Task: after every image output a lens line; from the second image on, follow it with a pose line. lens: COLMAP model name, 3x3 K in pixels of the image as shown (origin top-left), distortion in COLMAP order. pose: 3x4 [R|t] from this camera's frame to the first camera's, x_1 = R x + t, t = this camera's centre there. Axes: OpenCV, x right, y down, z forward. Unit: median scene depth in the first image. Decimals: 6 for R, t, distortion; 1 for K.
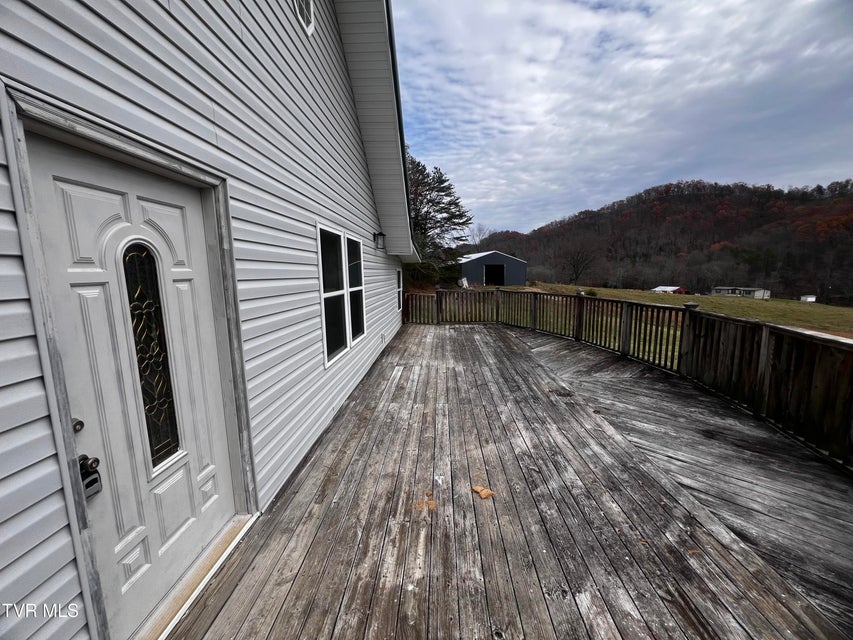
lens RADIAL K [[342.7, 0, 426.5], [0, 342.7, 320.0], [0, 0, 1]] dist [-0.001022, -0.000298]
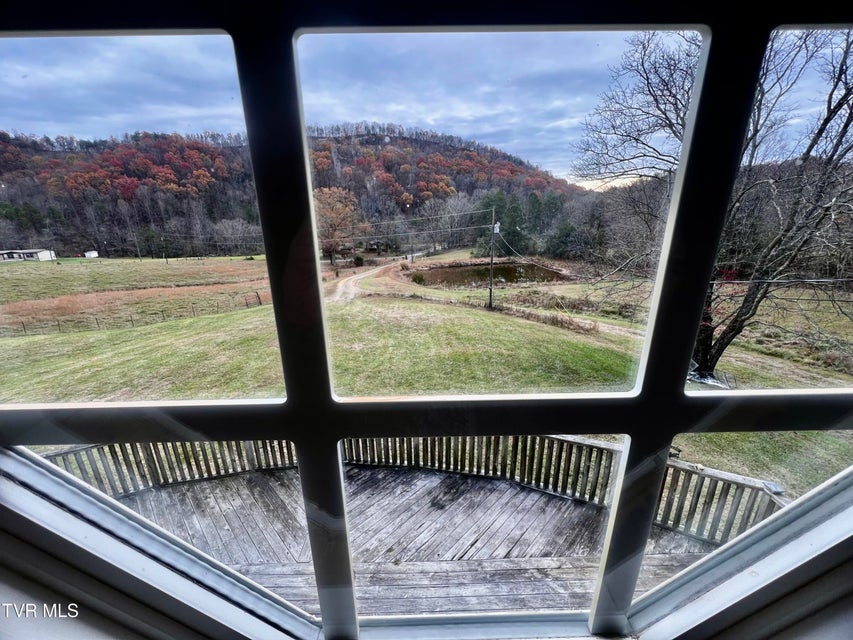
lens RADIAL K [[343.9, 0, 426.5], [0, 343.9, 320.0], [0, 0, 1]] dist [-0.002429, -0.000429]
pose [[-0.053607, -0.291287, 0.955133, -0.304630], [0.160058, 0.941634, 0.296153, -0.718449], [-0.985651, 0.168753, -0.003855, 0.741454]]
